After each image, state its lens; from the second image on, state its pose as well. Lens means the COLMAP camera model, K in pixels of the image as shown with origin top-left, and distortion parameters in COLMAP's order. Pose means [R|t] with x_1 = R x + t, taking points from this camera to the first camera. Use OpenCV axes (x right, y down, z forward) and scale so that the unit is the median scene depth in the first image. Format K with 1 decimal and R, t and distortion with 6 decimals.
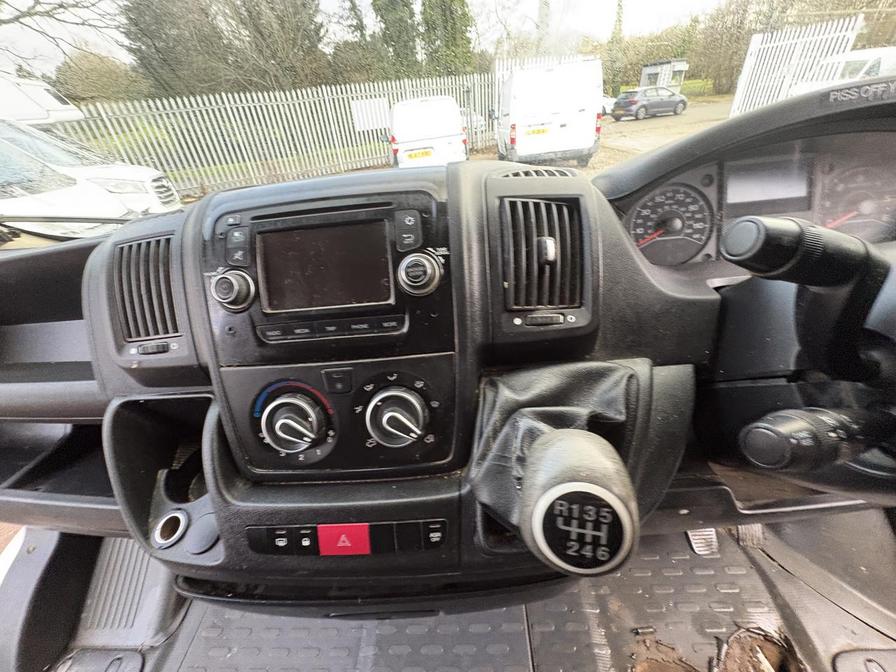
lens RADIAL K [[355.9, 0, 453.4], [0, 355.9, 331.6], [0, 0, 1]] dist [0.001579, -0.000251]
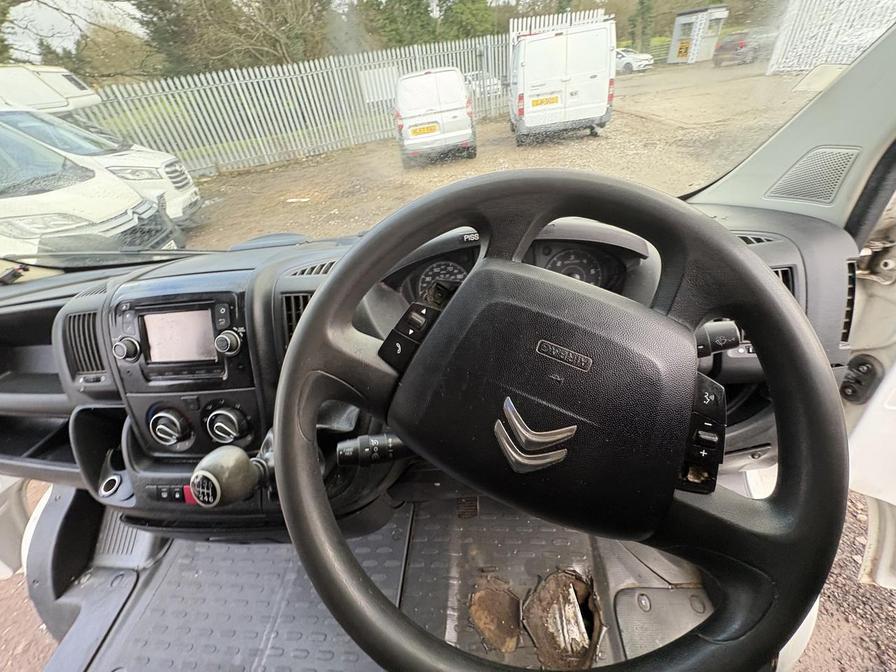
lens RADIAL K [[355.9, 0, 452.7], [0, 355.9, 331.4], [0, 0, 1]] dist [0.001579, -0.000251]
pose [[0.998523, 0.003010, -0.054239, 0.442512], [0.001063, 0.997189, 0.074915, -0.144455], [0.054312, -0.074862, 0.995714, -0.256925]]
